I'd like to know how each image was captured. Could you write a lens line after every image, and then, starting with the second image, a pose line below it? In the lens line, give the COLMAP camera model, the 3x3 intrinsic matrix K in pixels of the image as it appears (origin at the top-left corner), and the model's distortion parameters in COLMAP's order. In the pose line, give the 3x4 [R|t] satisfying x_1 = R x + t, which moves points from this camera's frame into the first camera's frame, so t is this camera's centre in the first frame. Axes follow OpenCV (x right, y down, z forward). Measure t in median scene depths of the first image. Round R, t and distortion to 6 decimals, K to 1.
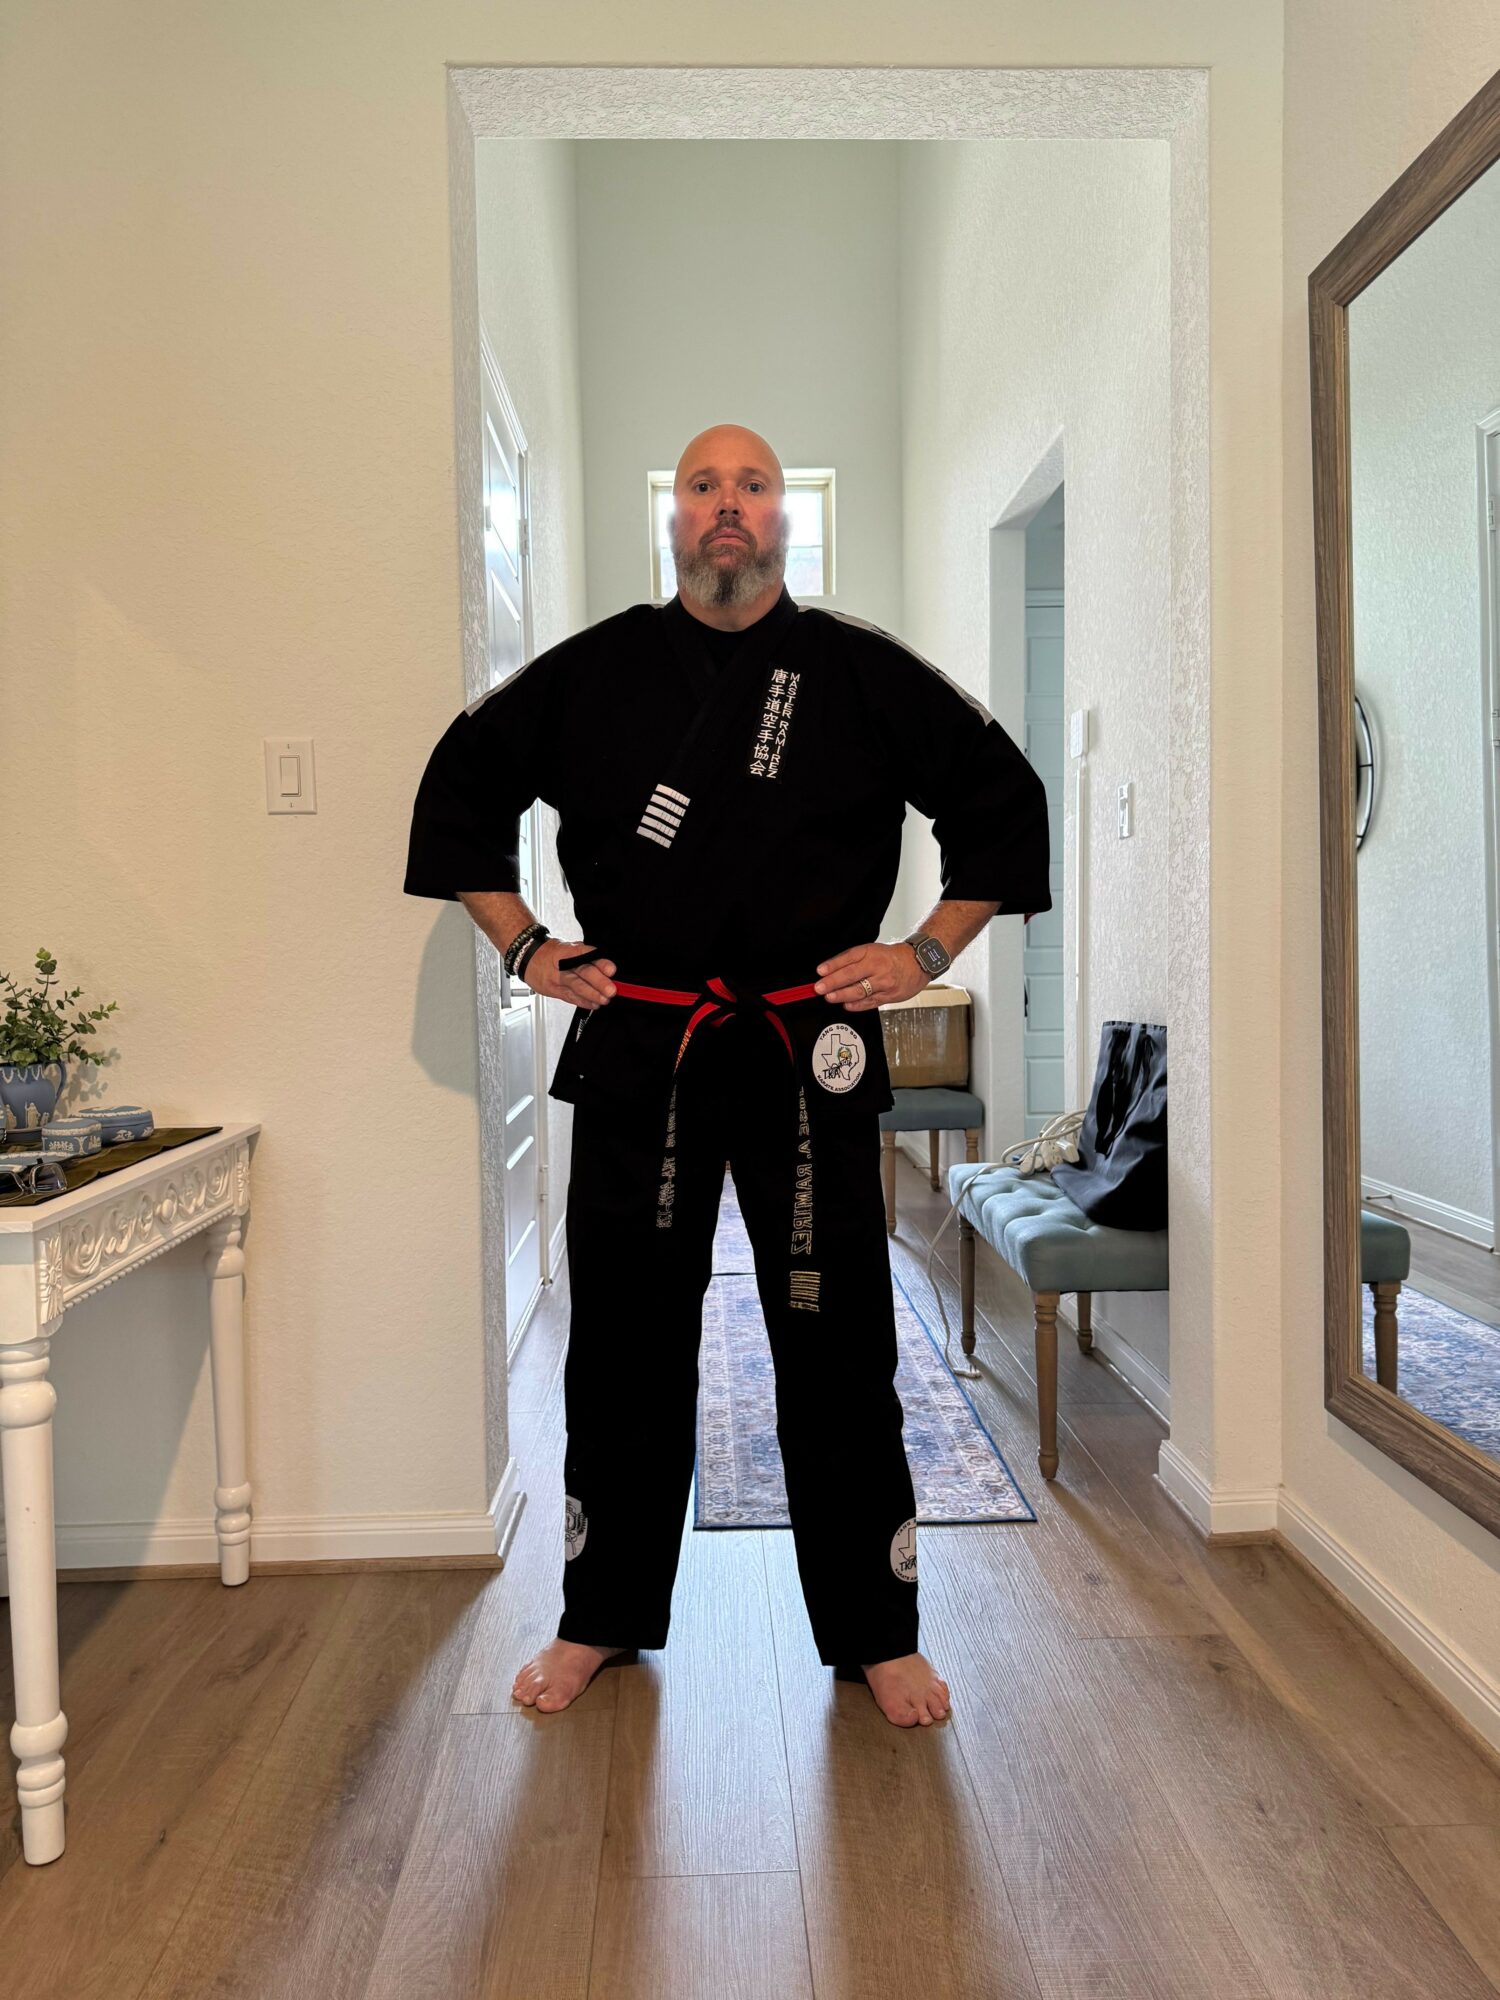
lens RADIAL K [[1496.7, 0, 739.6], [0, 1496.7, 999.6], [0, 0, 1]] dist [-0.002034, 0.028308]
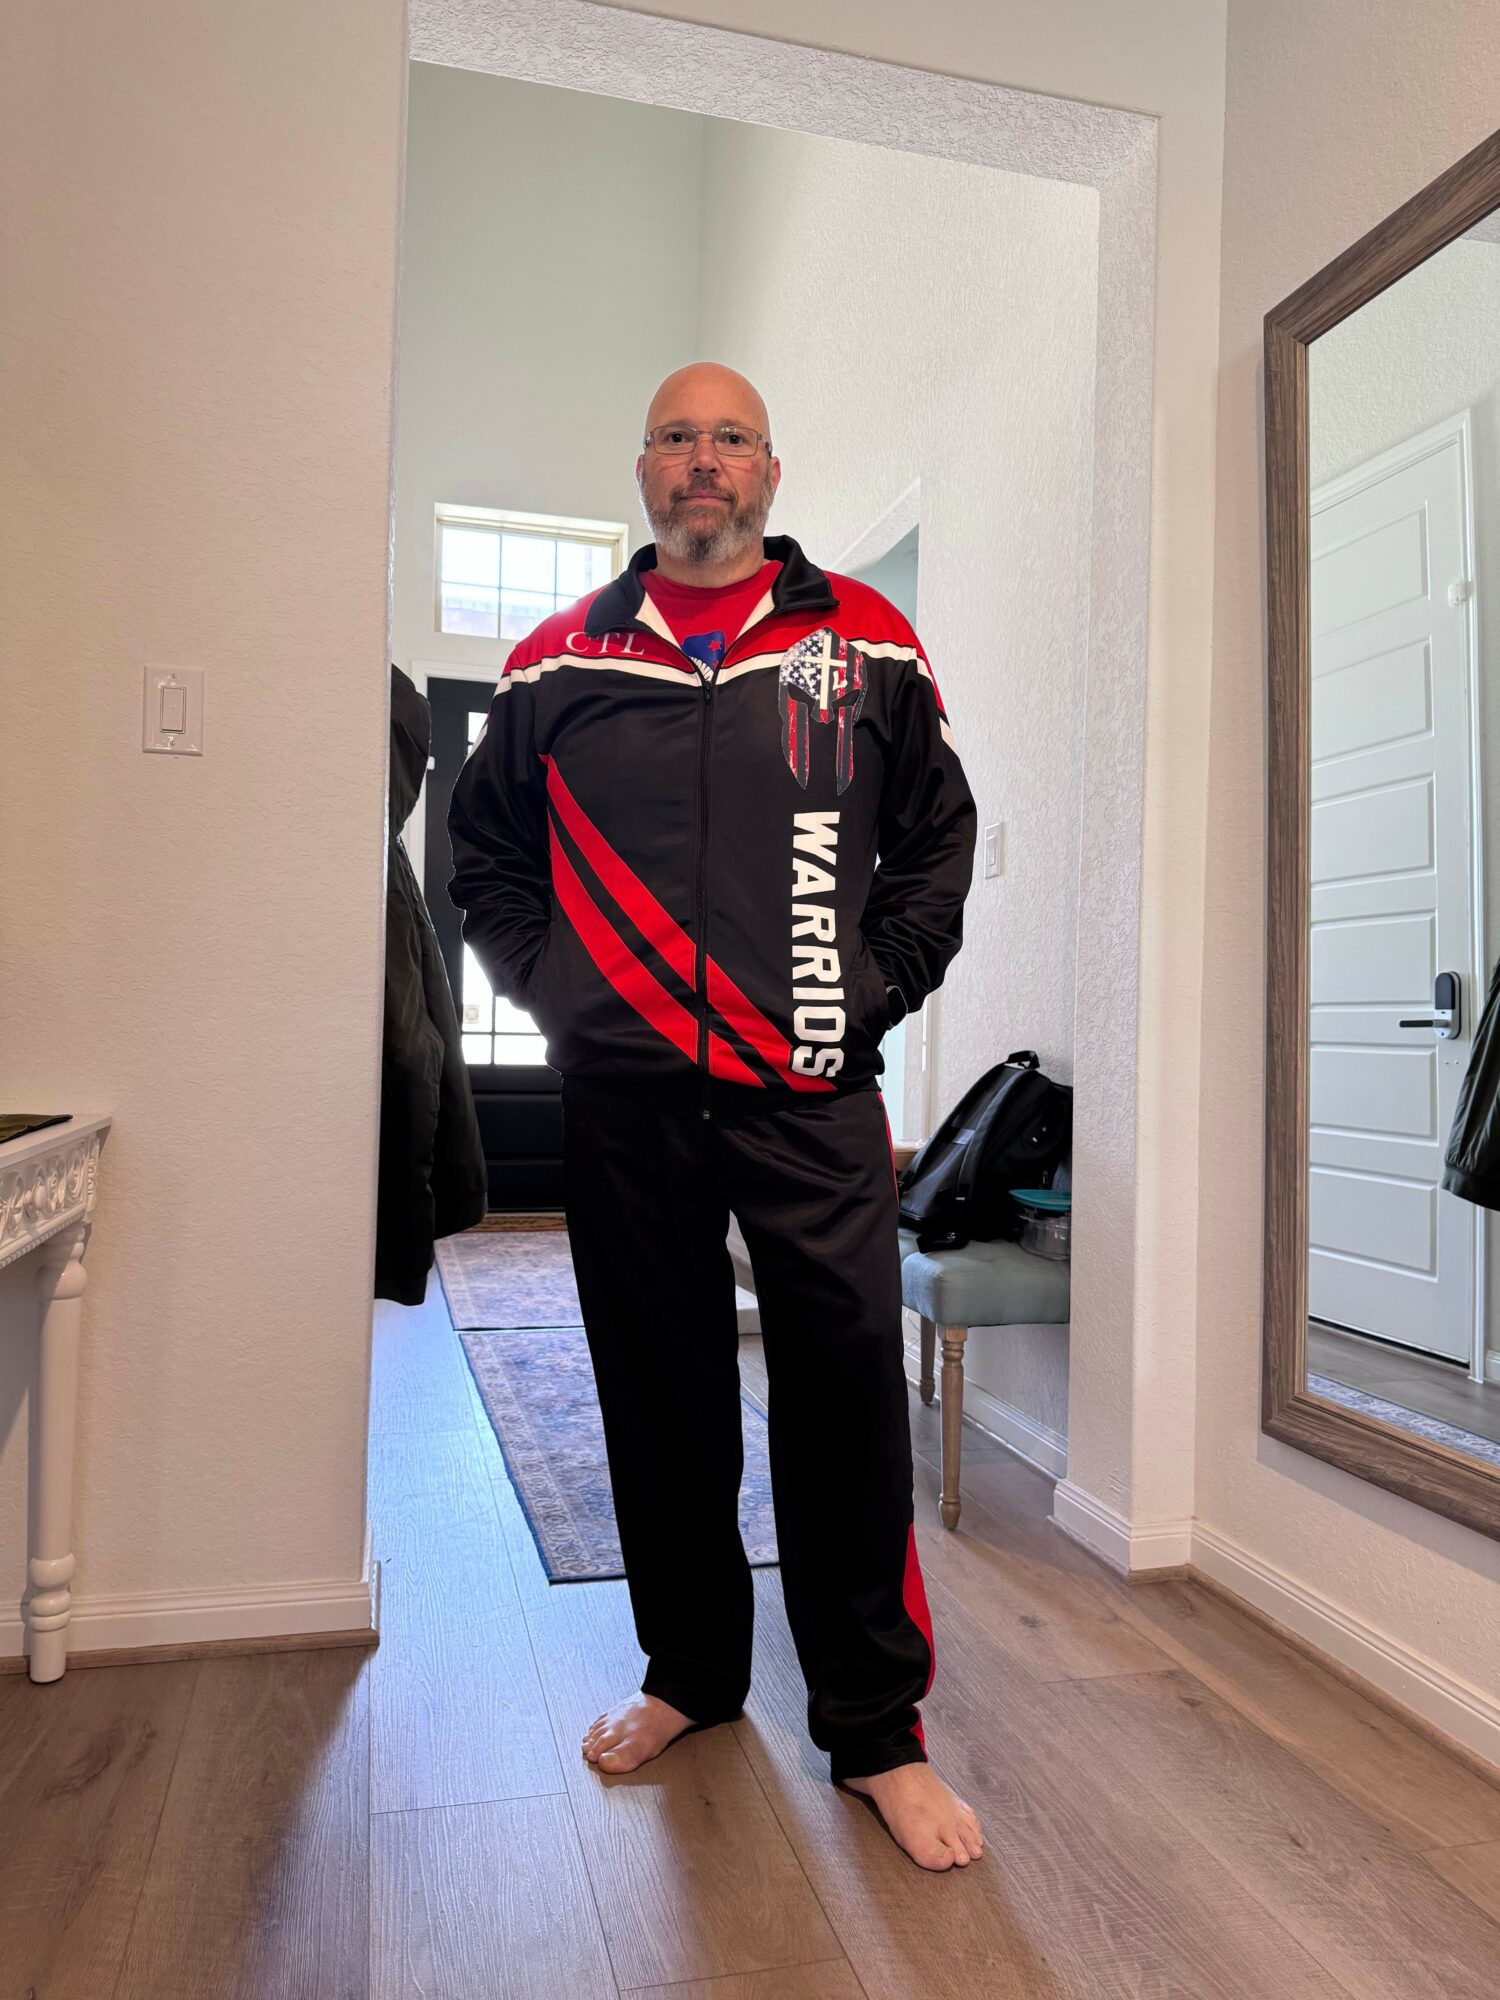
lens RADIAL K [[1481.6, 0, 750.0], [0, 1481.6, 1000.0], [0, 0, 1]] dist [0.016535, -0.002609]
pose [[0.973814, 0.045352, 0.222775, -0.166914], [-0.030650, 0.997145, -0.069017, 0.067099], [-0.225269, 0.060382, 0.972424, 0.105406]]
